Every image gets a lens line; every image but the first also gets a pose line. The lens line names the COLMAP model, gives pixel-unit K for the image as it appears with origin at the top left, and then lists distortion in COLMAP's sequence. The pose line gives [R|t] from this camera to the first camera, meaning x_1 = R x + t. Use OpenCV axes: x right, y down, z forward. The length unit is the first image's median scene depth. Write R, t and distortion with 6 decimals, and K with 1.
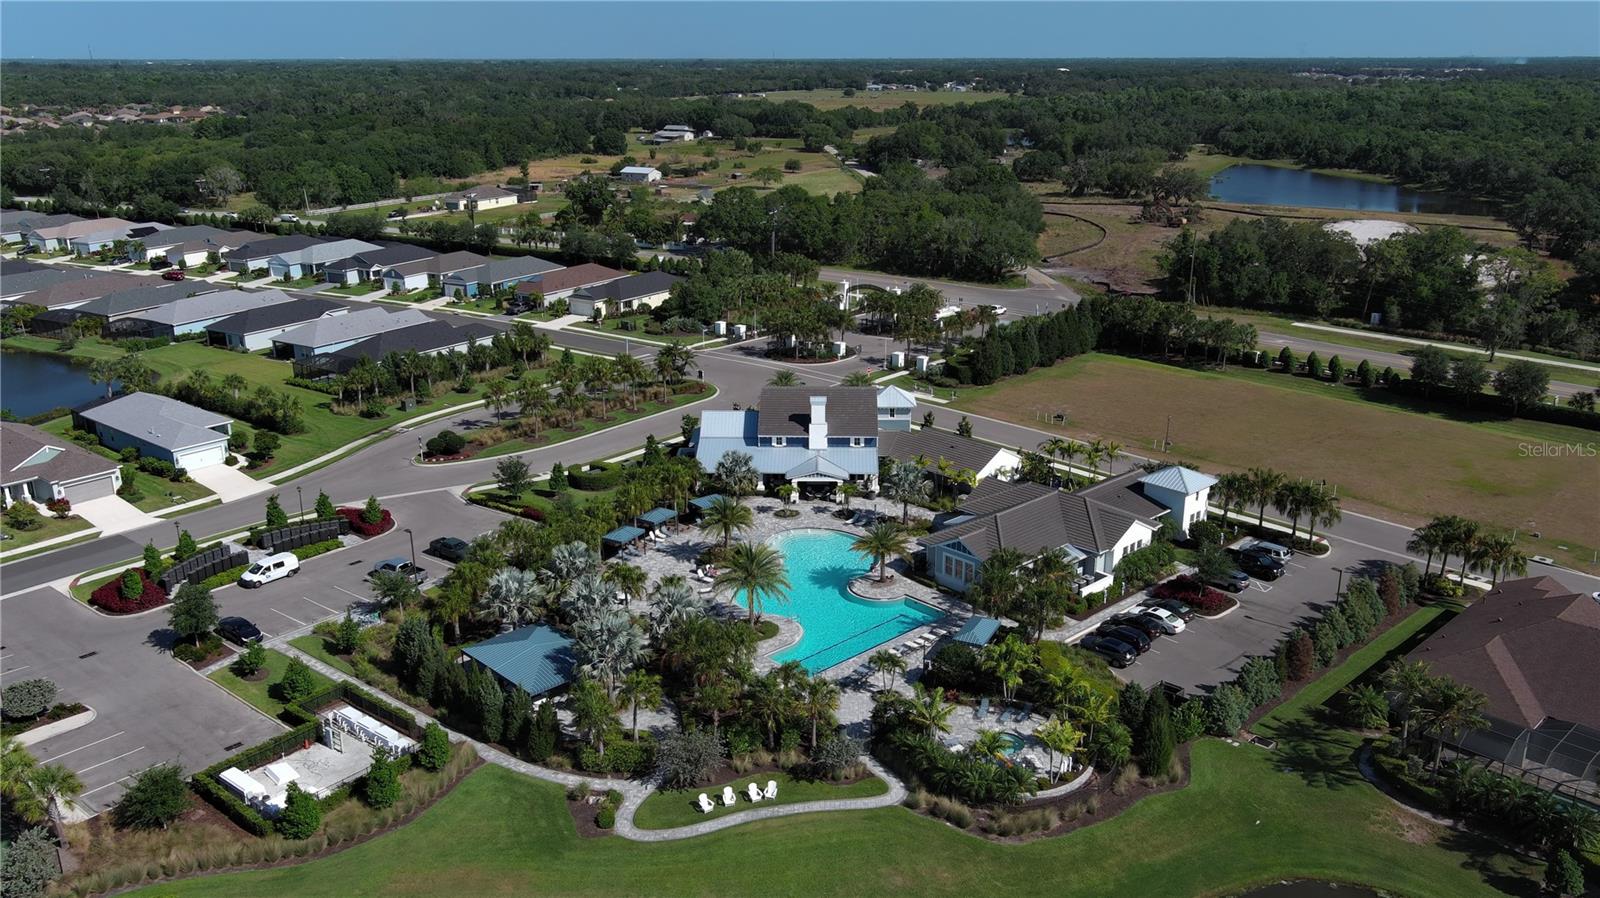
lens RADIAL K [[1248.7, 0, 807.0], [0, 1248.7, 447.0], [0, 0, 1]] dist [0.002619, -0.007243]
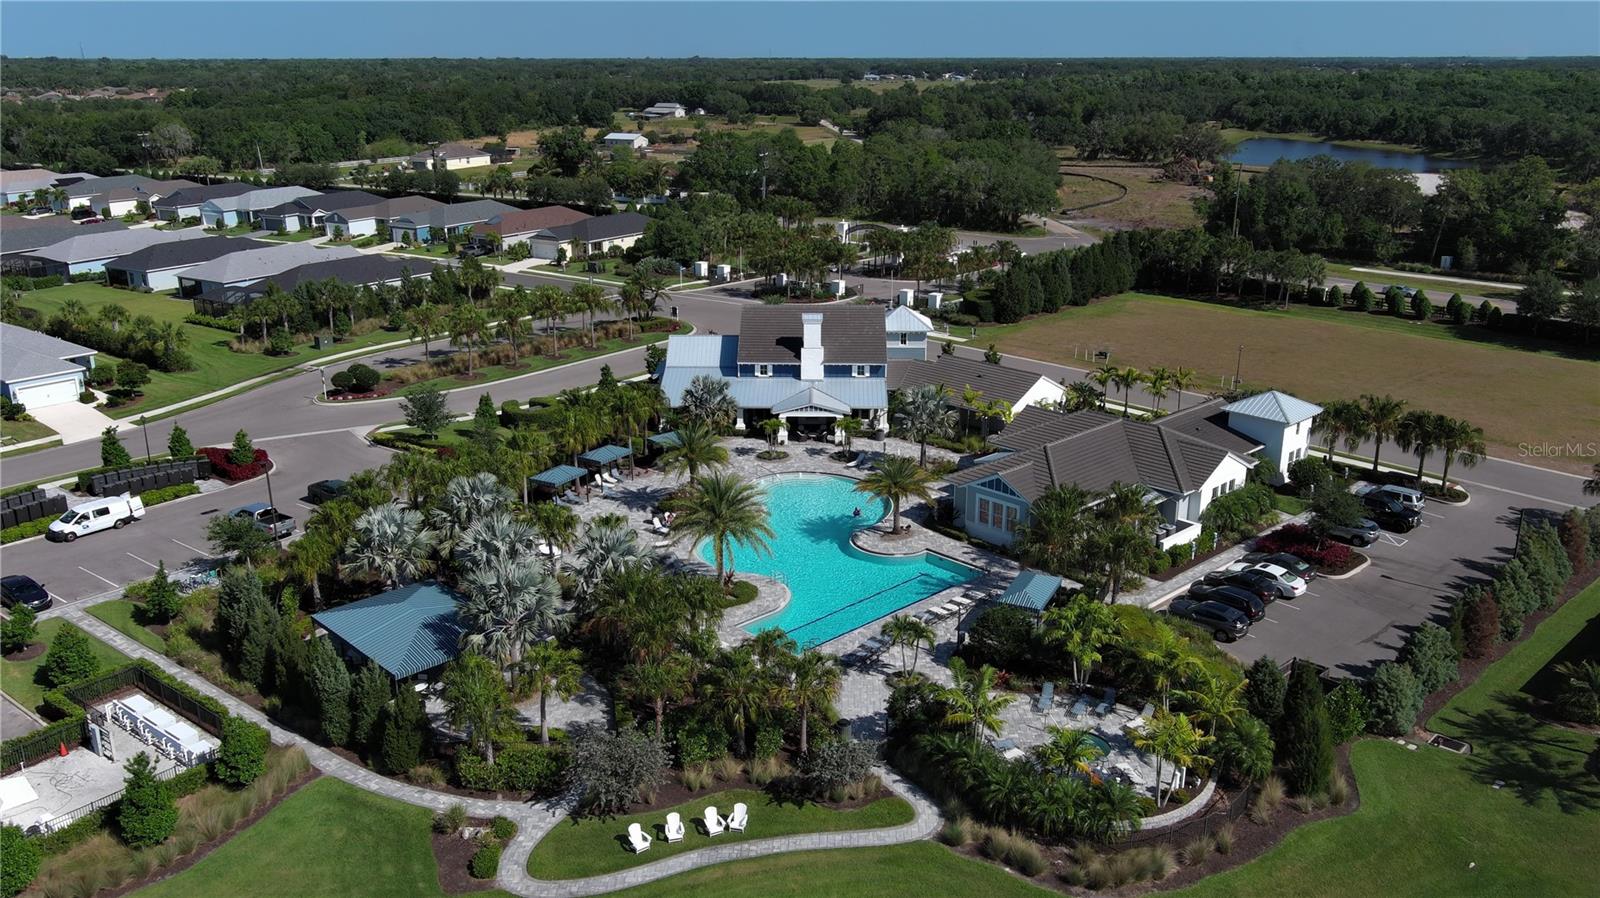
lens RADIAL K [[1248.7, 0, 807.0], [0, 1248.7, 447.0], [0, 0, 1]] dist [0.002619, -0.007243]
pose [[0.999997, -0.000773, 0.002242, 0.003868], [0.000775, 0.999999, -0.001075, 0.048039], [-0.002242, 0.001077, 0.999997, 0.205636]]
